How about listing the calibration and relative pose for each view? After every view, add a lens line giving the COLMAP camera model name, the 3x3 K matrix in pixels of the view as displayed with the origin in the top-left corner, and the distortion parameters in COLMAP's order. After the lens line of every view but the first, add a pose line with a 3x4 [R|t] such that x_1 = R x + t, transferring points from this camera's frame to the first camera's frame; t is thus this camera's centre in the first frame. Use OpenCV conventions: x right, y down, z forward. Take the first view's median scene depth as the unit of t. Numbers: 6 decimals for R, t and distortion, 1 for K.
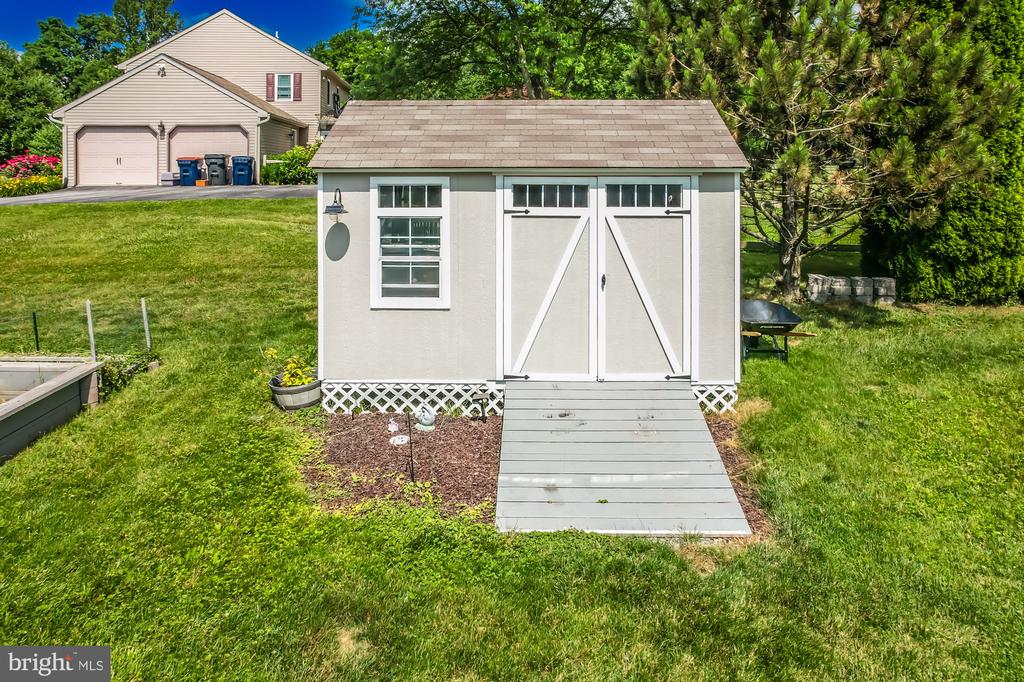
lens RADIAL K [[660.7, 0, 512.0], [0, 660.7, 341.0], [0, 0, 1]] dist [-0.081833, 0.070438]
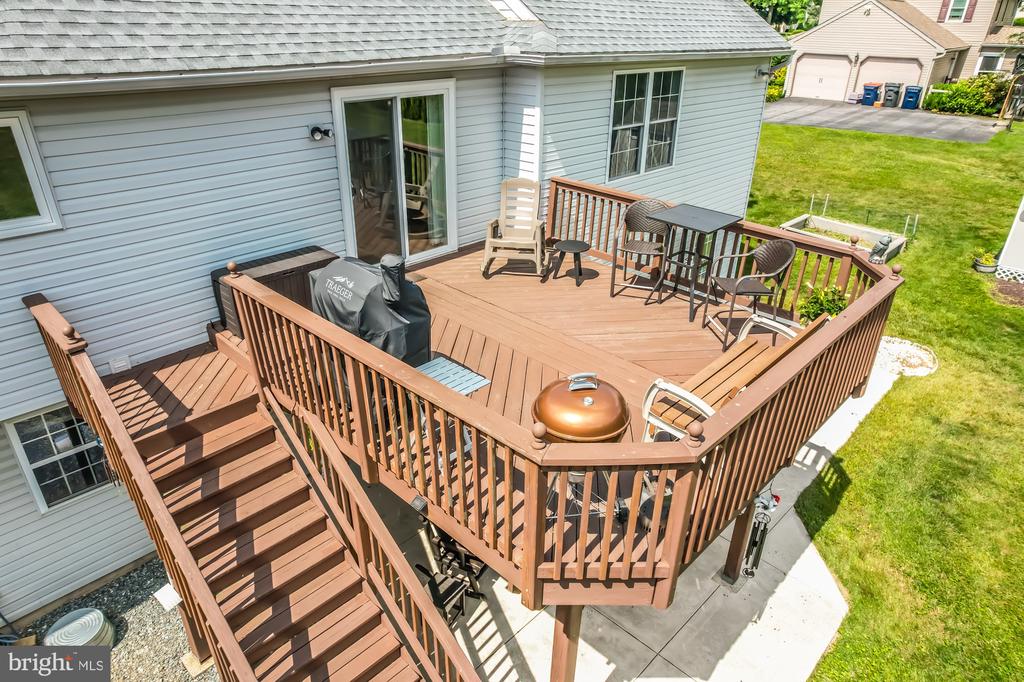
lens RADIAL K [[660.7, 0, 512.0], [0, 660.7, 341.0], [0, 0, 1]] dist [-0.081833, 0.070438]
pose [[0.705410, 0.328938, -0.627850, 0.017637], [-0.186159, 0.940677, 0.283676, -0.006849], [0.683916, -0.083228, 0.724798, -0.620130]]
